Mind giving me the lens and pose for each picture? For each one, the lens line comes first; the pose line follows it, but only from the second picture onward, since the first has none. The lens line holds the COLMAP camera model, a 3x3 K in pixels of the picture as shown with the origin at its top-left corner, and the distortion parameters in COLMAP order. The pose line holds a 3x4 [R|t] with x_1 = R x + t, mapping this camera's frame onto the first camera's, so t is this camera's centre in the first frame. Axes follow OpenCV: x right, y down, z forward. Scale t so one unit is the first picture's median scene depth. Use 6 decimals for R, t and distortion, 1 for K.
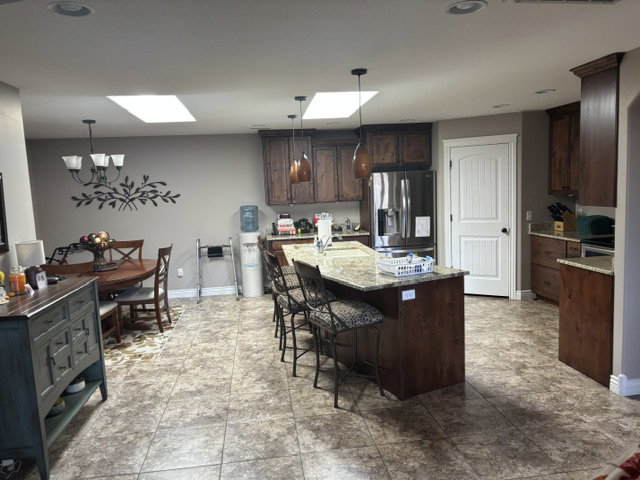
lens RADIAL K [[489.0, 0, 321.5], [0, 489.0, 236.9], [0, 0, 1]] dist [0.037168, -0.037123]
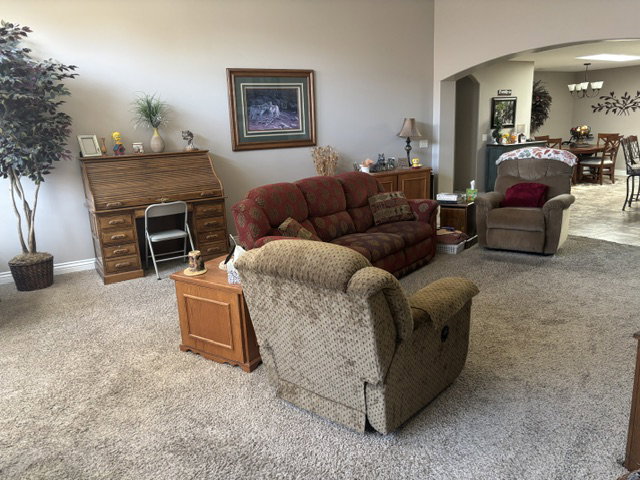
lens RADIAL K [[489.0, 0, 325.5], [0, 489.0, 244.9], [0, 0, 1]] dist [0.037168, -0.037123]
pose [[0.409386, 0.253289, -0.876498, 0.696996], [-0.077400, 0.966870, 0.243253, 0.037043], [0.909072, -0.031744, 0.415427, -0.517920]]
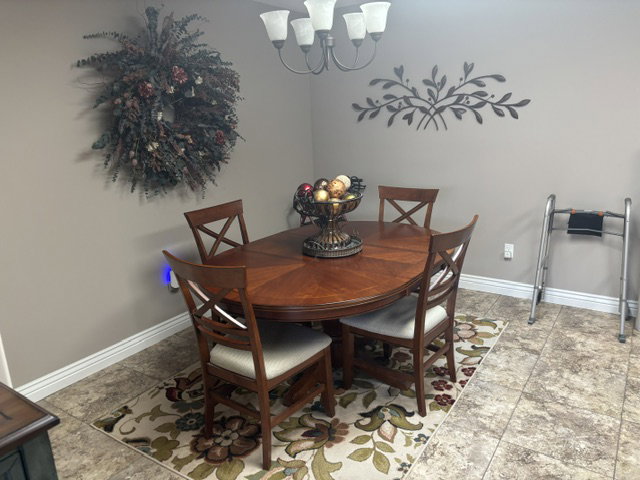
lens RADIAL K [[489.0, 0, 323.7], [0, 489.0, 239.8], [0, 0, 1]] dist [0.037168, -0.037123]
pose [[0.754847, 0.182828, -0.629904, -0.107373], [-0.065802, 0.976629, 0.204610, -0.037285], [0.652591, -0.113000, 0.749237, 0.482910]]
